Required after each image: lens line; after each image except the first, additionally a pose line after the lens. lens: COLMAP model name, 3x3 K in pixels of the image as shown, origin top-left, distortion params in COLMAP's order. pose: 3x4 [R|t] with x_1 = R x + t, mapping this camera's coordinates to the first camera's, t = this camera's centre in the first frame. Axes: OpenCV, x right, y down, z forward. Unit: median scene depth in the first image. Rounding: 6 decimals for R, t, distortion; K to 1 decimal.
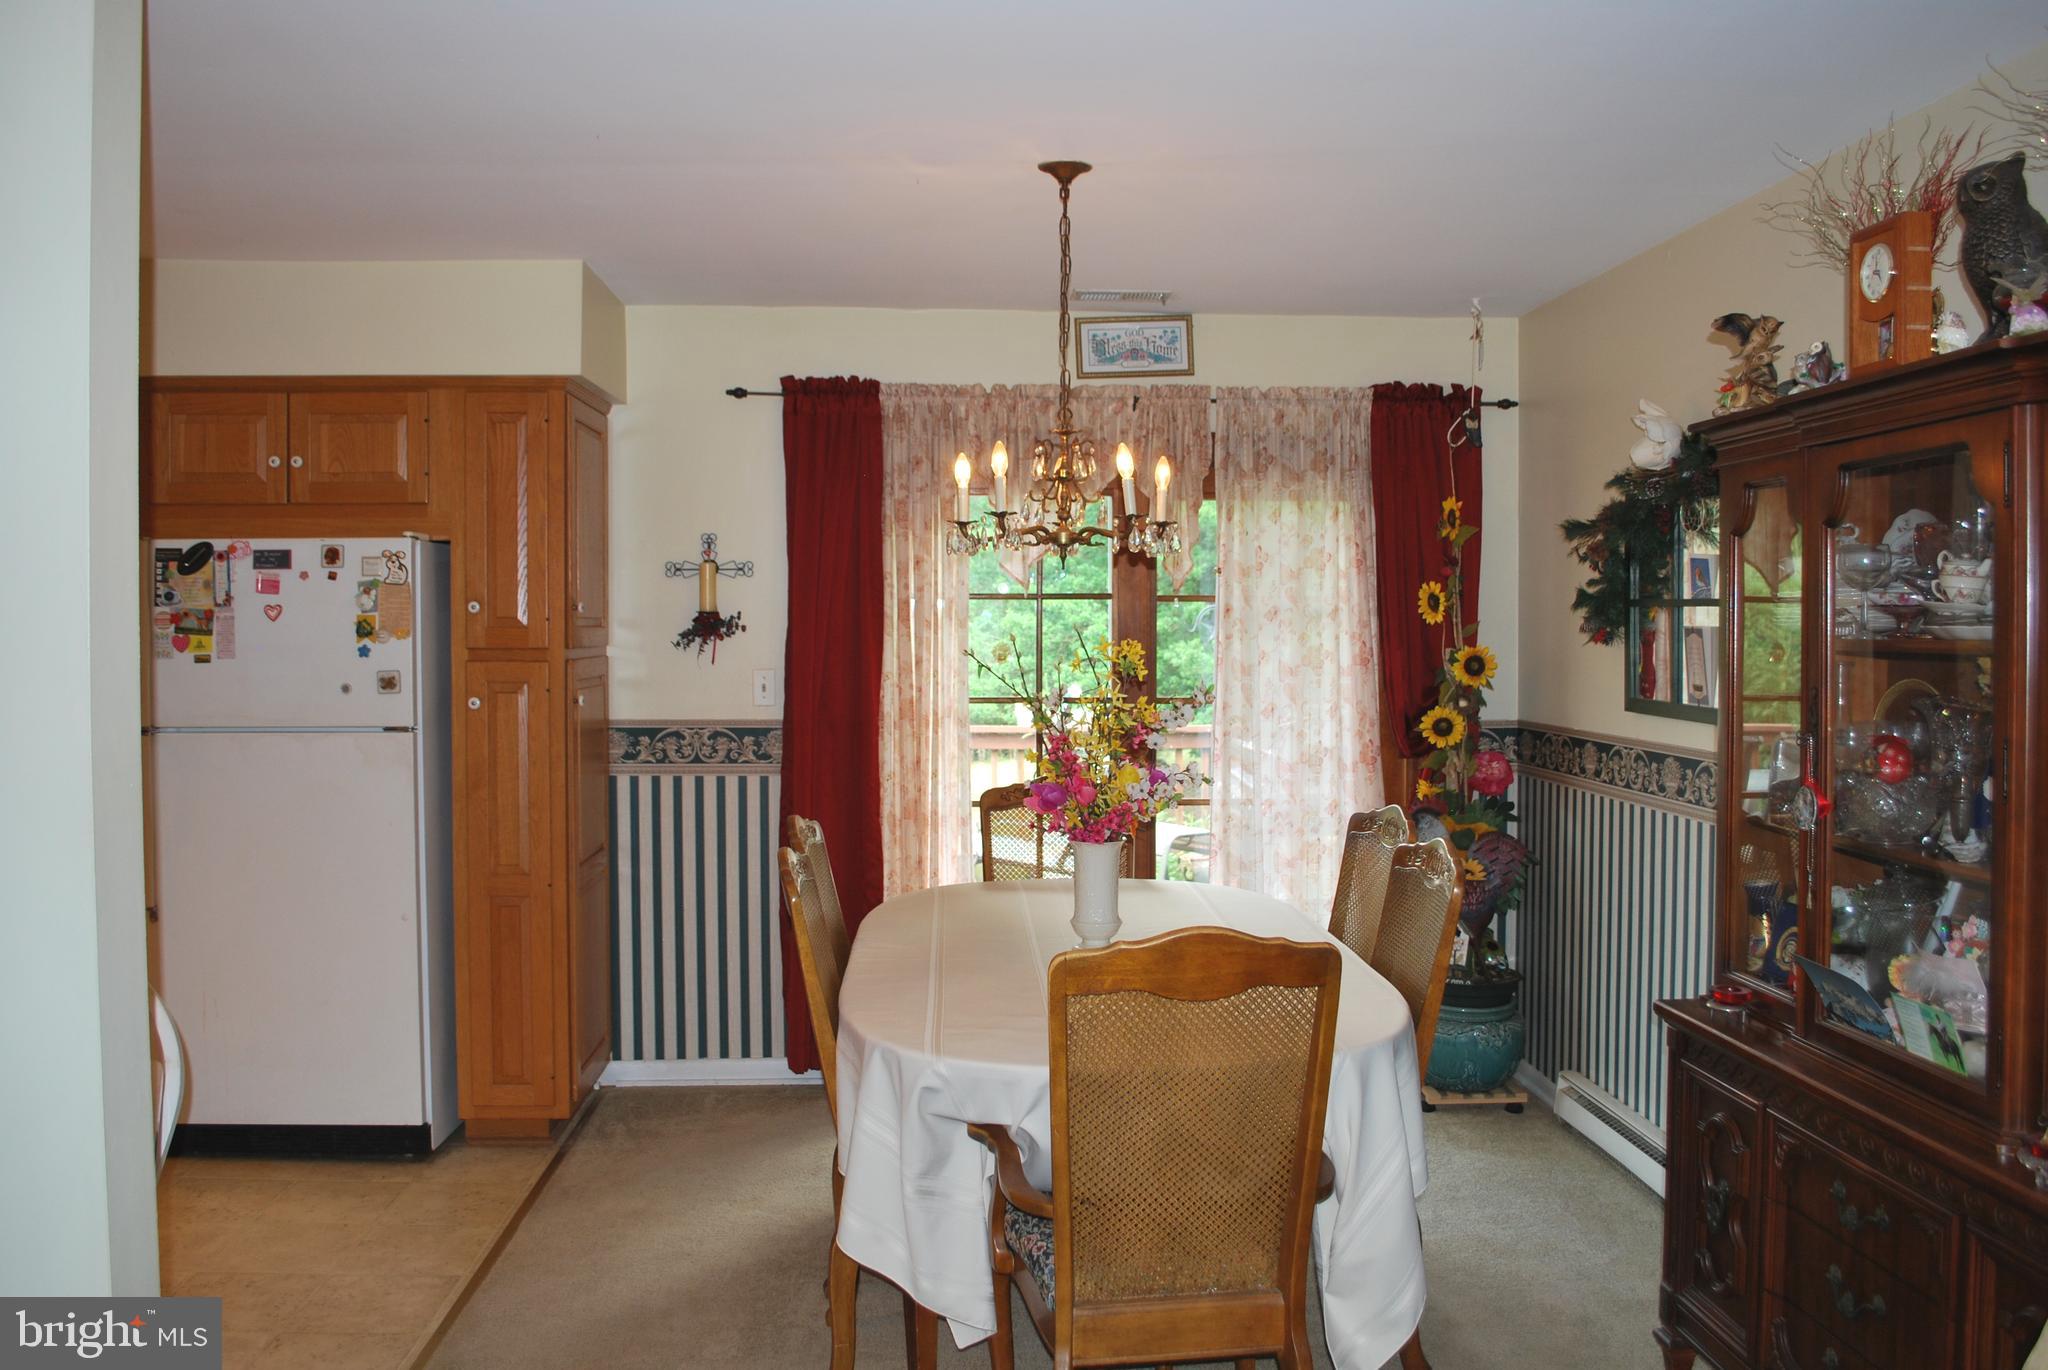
lens RADIAL K [[1669.6, 0, 1026.2], [0, 1669.6, 660.7], [0, 0, 1]] dist [-0.069176, 0.000979]
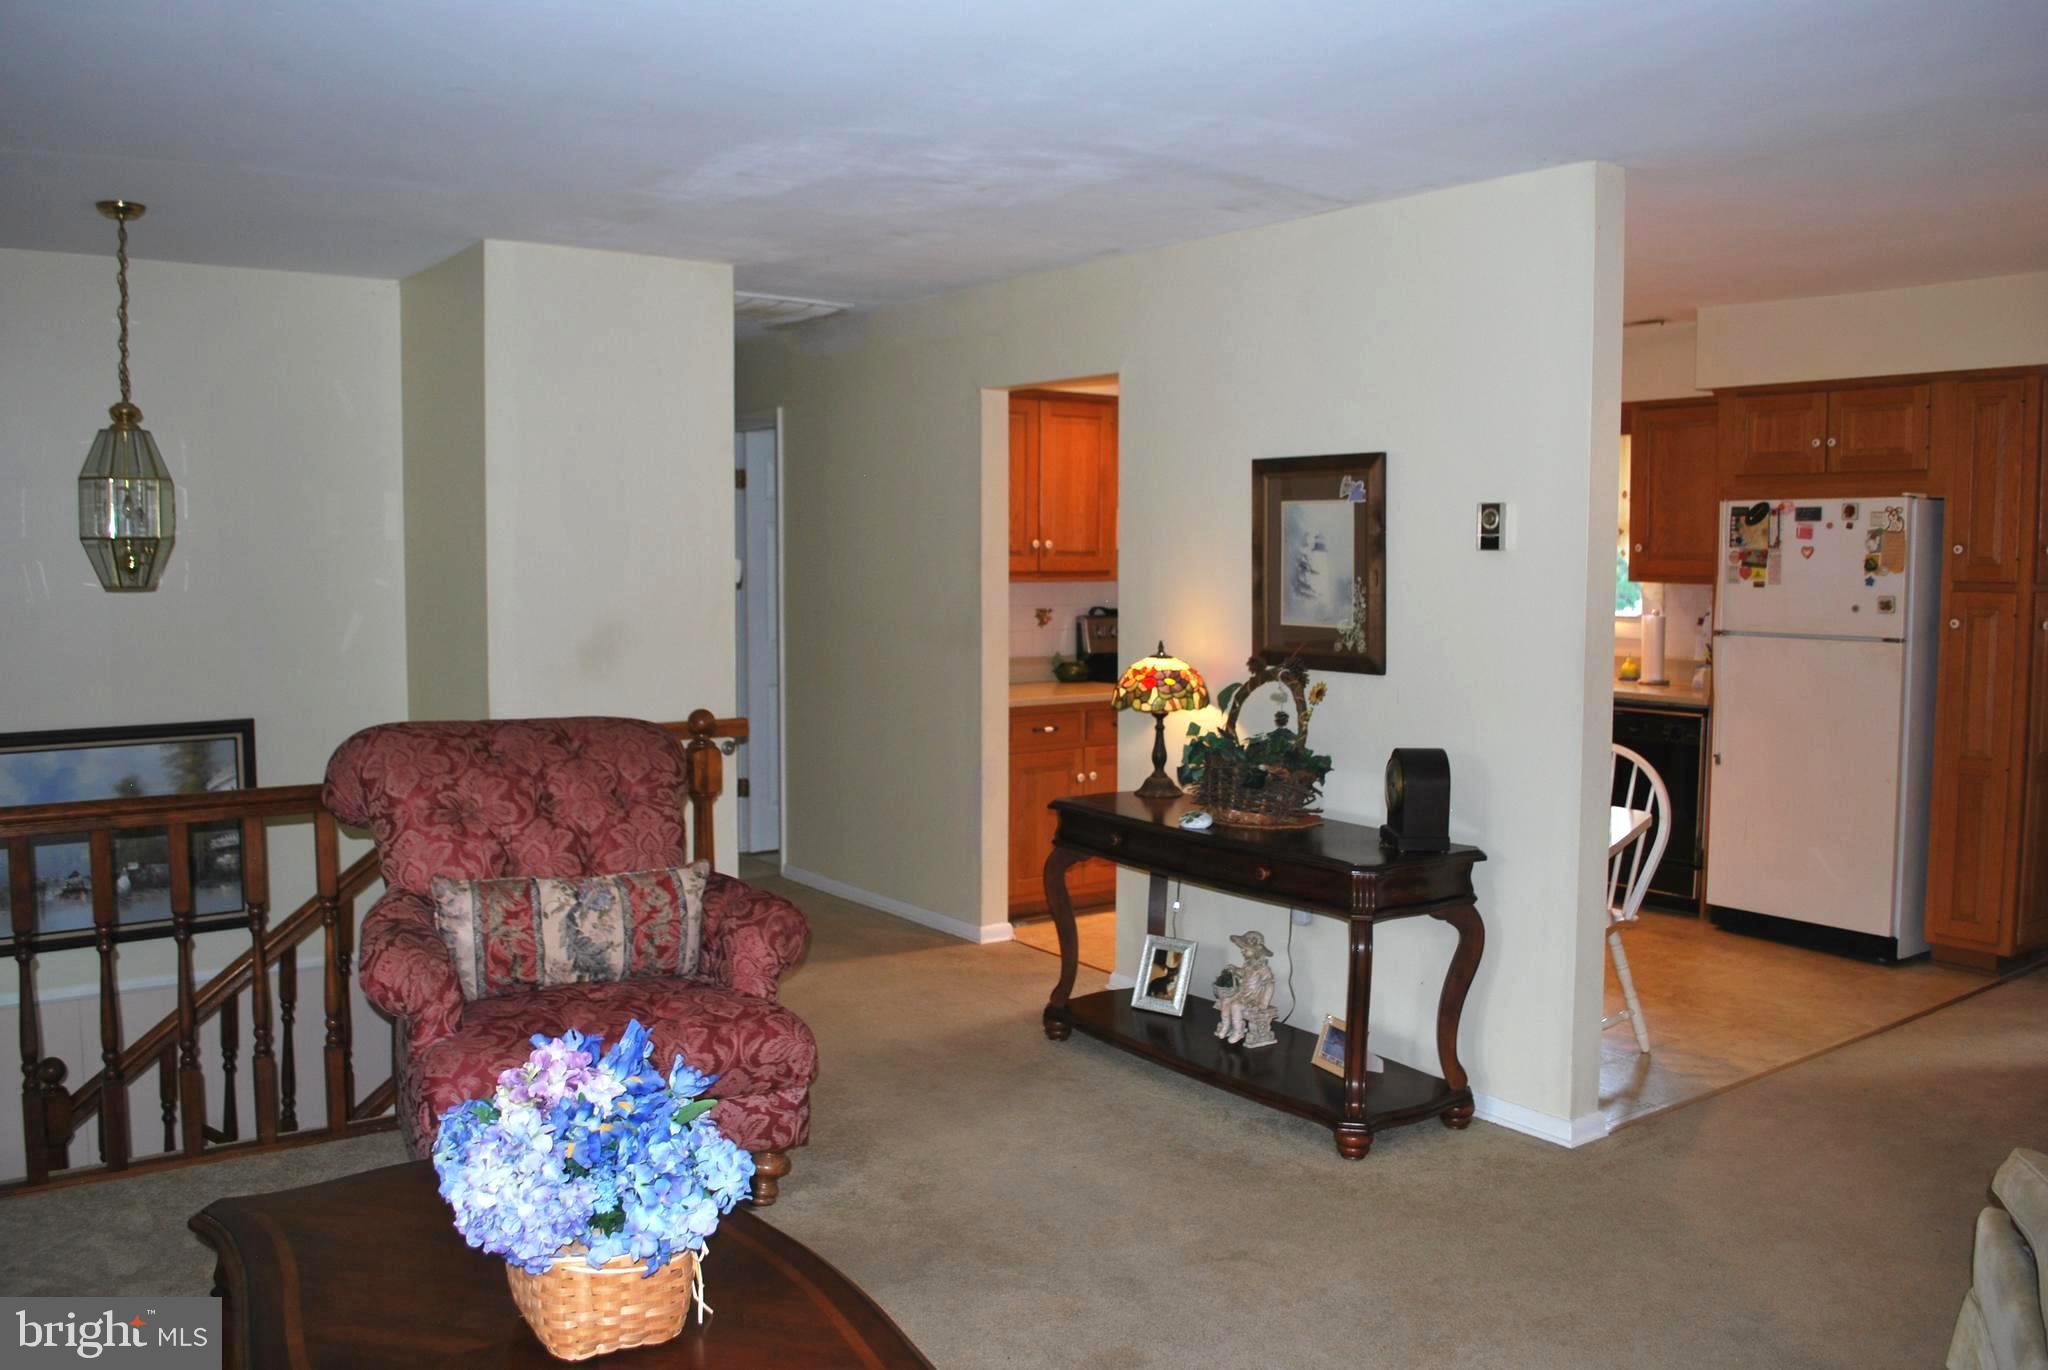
lens RADIAL K [[1615.1, 0, 1024.0], [0, 1615.1, 685.0], [0, 0, 1]] dist [-0.079559, 0.004046]
pose [[0.537754, 0.070858, -0.840119, 0.320825], [-0.022389, 0.997311, 0.069785, 0.004191], [0.842804, -0.018717, 0.537895, -0.284910]]
